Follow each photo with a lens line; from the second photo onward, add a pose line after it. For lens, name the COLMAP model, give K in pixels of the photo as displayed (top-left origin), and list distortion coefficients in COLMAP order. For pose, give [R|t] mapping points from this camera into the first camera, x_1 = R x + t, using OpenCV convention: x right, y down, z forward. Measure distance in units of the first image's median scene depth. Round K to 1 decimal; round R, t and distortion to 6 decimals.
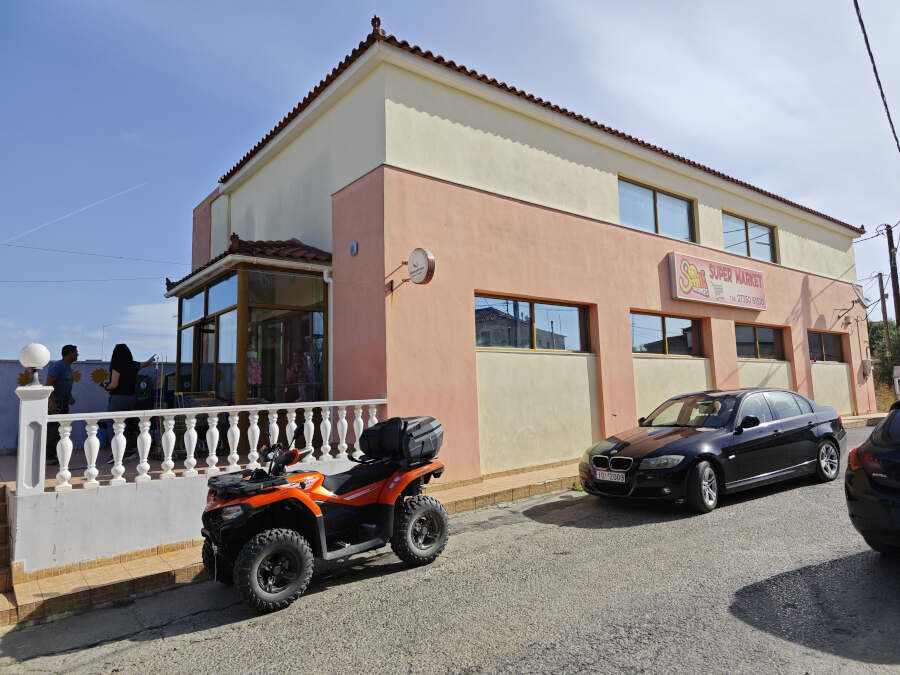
lens RADIAL K [[592.1, 0, 451.6], [0, 592.1, 332.4], [0, 0, 1]] dist [0.027708, -0.002389]
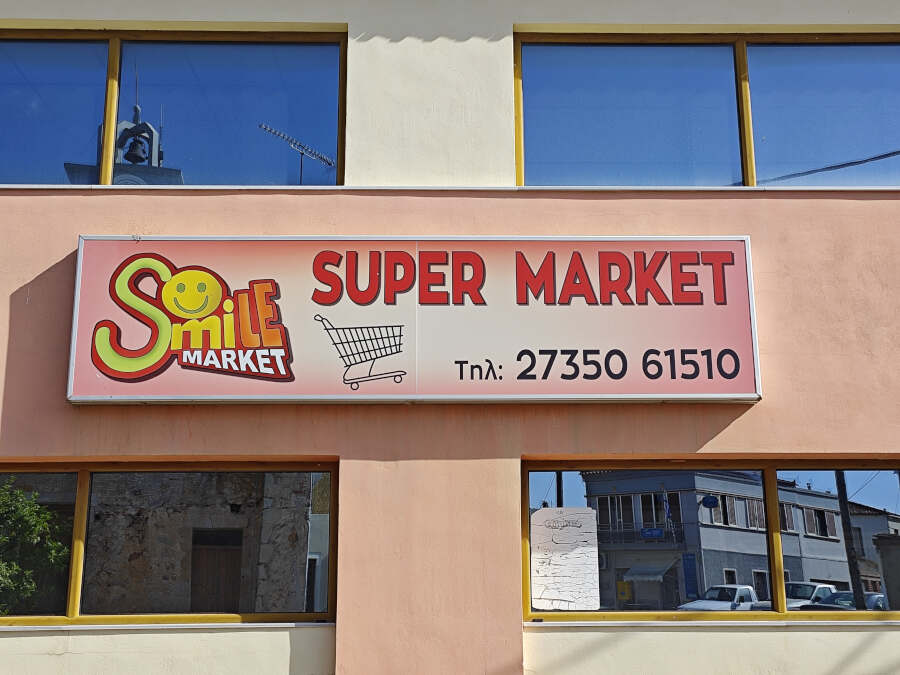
lens RADIAL K [[1233.4, 0, 450.1], [0, 1233.4, 340.7], [0, 0, 1]] dist [0.026557, 0.000000]
pose [[0.788820, -0.166736, -0.591576, 0.763449], [0.051193, 0.976980, -0.207100, 0.035080], [0.612489, 0.133080, 0.779197, 0.604436]]
